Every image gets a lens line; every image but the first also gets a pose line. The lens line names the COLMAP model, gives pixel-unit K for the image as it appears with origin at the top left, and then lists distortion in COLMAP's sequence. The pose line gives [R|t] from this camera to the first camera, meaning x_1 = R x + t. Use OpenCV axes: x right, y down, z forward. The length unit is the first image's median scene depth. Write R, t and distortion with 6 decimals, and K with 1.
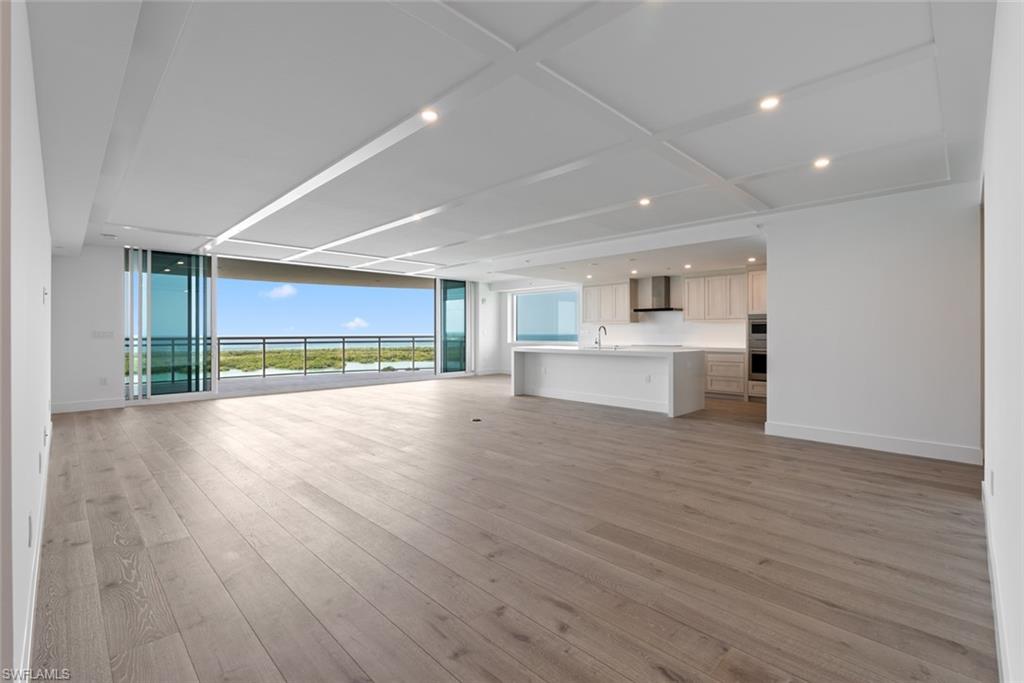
lens RADIAL K [[454.0, 0, 514.0], [0, 454.0, 332.1], [0, 0, 1]] dist [-0.003445, 0.000279]
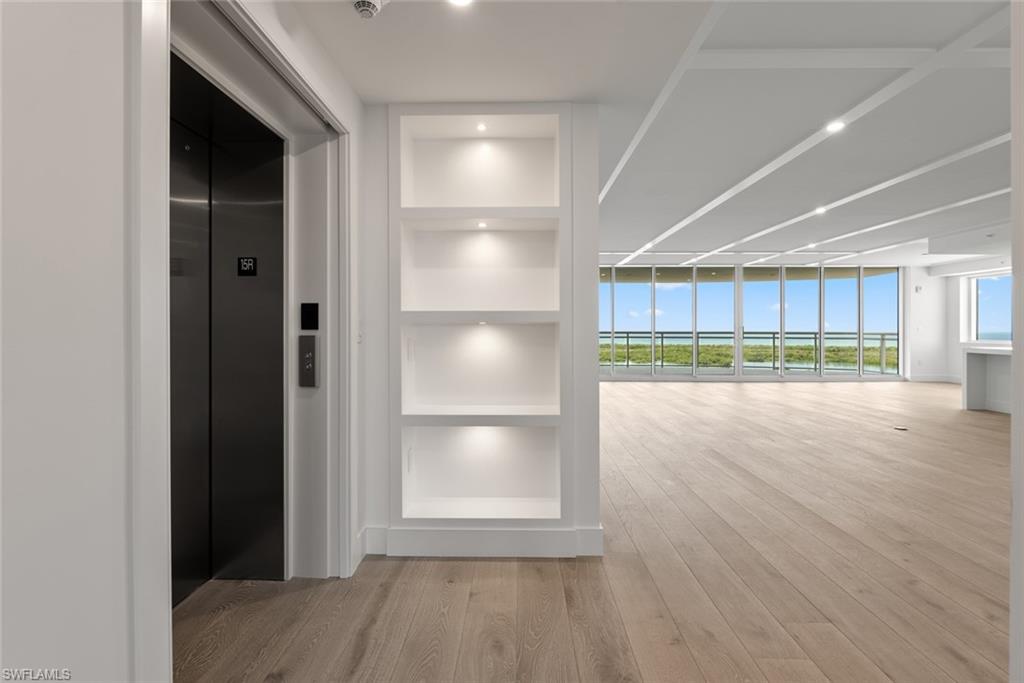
lens RADIAL K [[454.0, 0, 512.5], [0, 454.0, 325.7], [0, 0, 1]] dist [-0.003445, 0.000279]
pose [[0.692392, -0.000354, -0.721521, 0.040766], [-0.002937, 0.999990, -0.003309, 0.001129], [0.721516, 0.004410, 0.692384, -0.206190]]
